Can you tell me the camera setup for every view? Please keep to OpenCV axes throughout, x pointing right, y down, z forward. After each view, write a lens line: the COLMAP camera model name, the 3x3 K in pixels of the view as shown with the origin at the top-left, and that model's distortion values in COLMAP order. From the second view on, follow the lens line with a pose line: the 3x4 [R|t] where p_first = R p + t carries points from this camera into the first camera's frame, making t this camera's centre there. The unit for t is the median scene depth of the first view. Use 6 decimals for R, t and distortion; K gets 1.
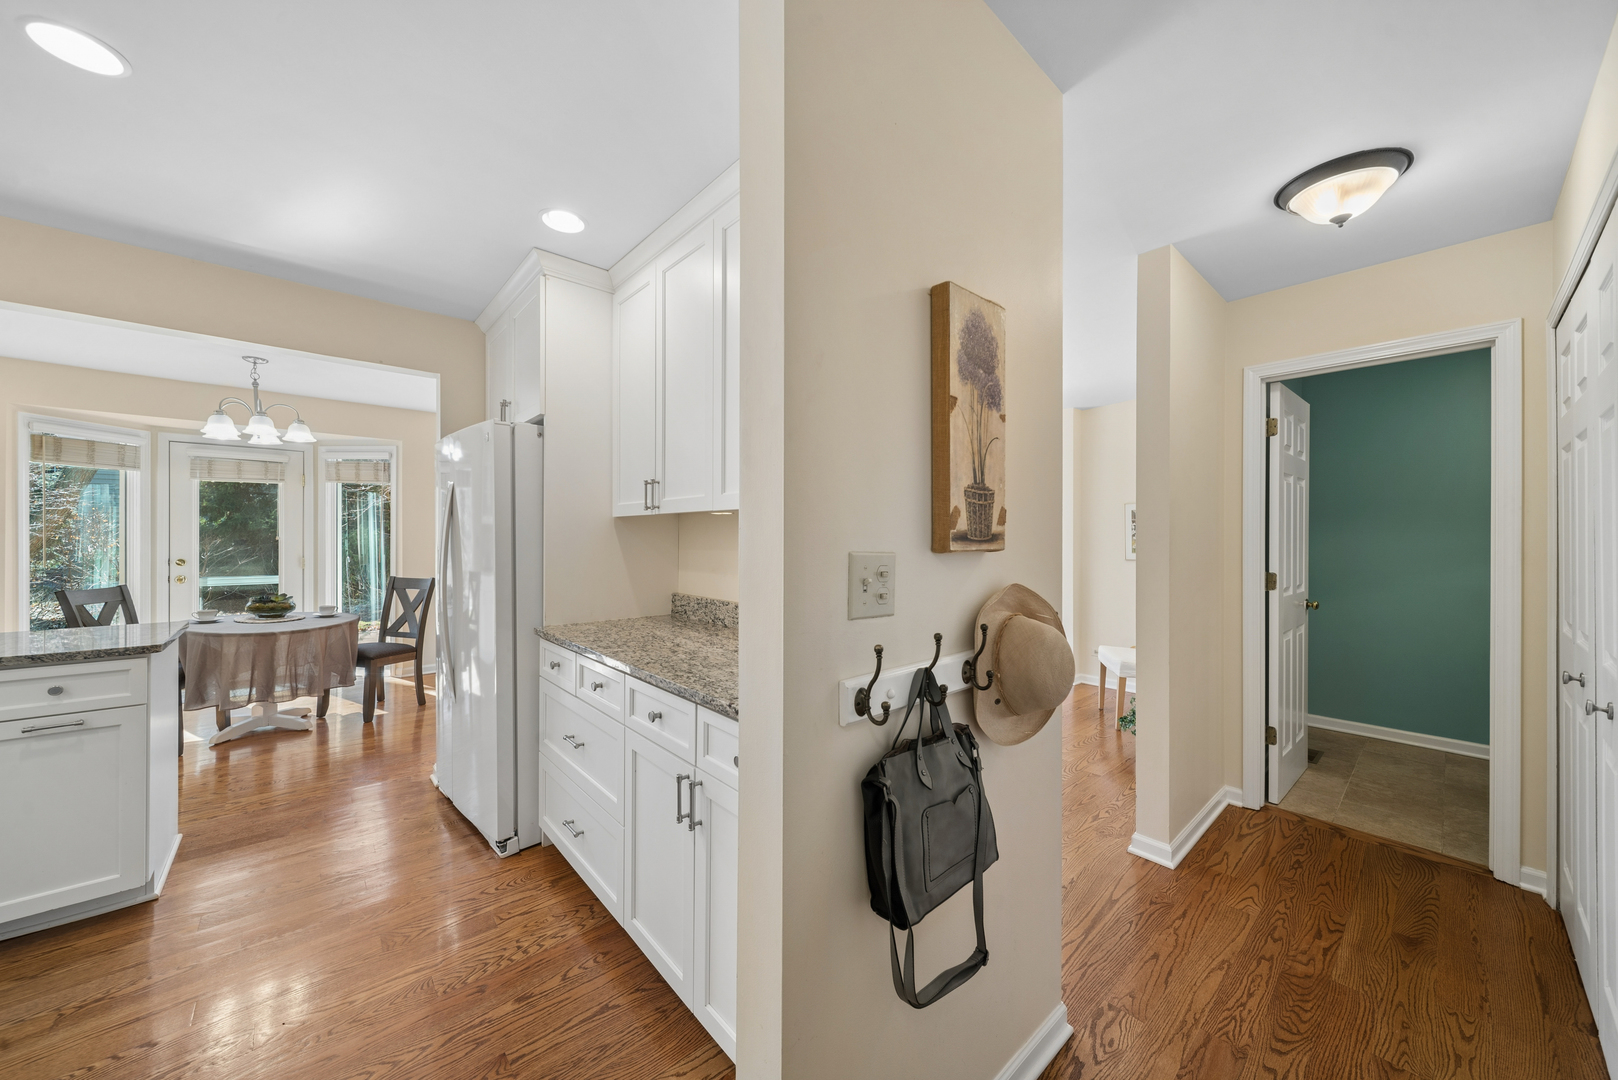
lens RADIAL K [[569.0, 0, 799.6], [0, 569.0, 536.7], [0, 0, 1]] dist [0.005226, 0.000153]
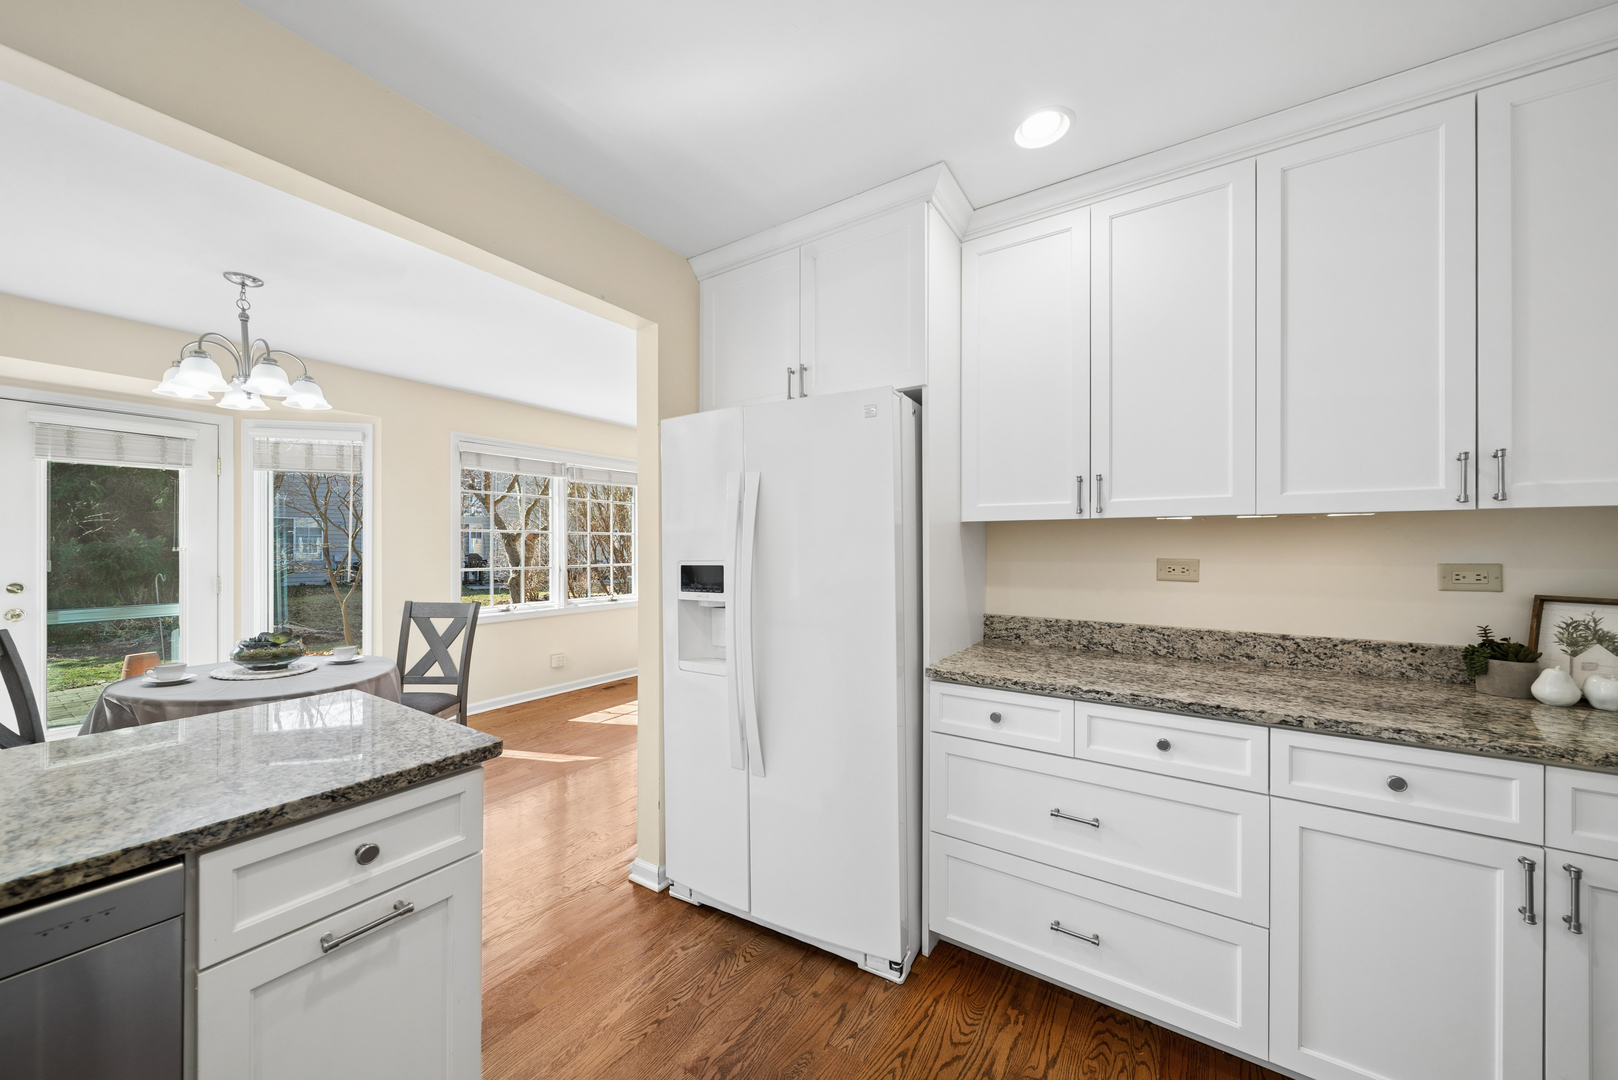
lens RADIAL K [[567.5, 0, 810.4], [0, 567.5, 544.0], [0, 0, 1]] dist [0.001688, 0.000042]
pose [[0.964174, -0.001897, 0.265263, -0.419105], [0.002390, 0.999996, -0.001536, -0.001721], [-0.265259, 0.002115, 0.964175, 0.164054]]
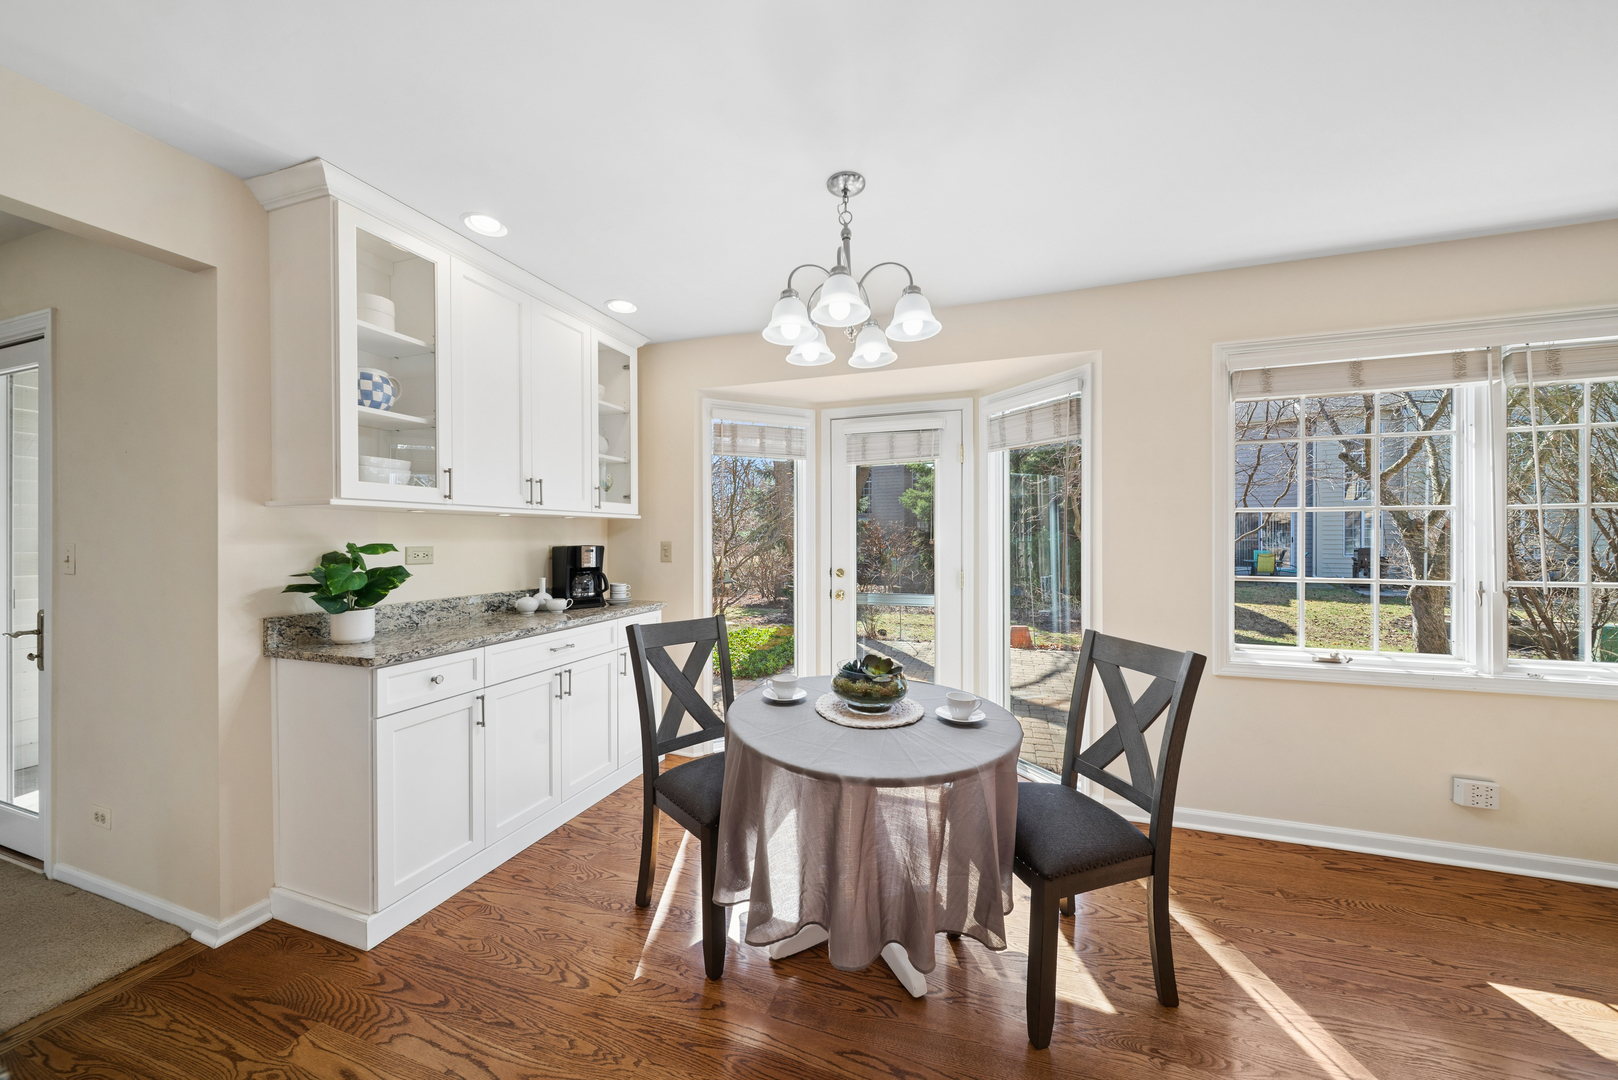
lens RADIAL K [[567.5, 0, 810.4], [0, 567.5, 544.0], [0, 0, 1]] dist [0.001688, 0.000042]
pose [[0.495101, 0.005429, -0.868818, -0.454771], [0.006988, 0.999923, 0.010230, -0.002683], [0.868807, -0.011136, 0.495026, 0.616882]]
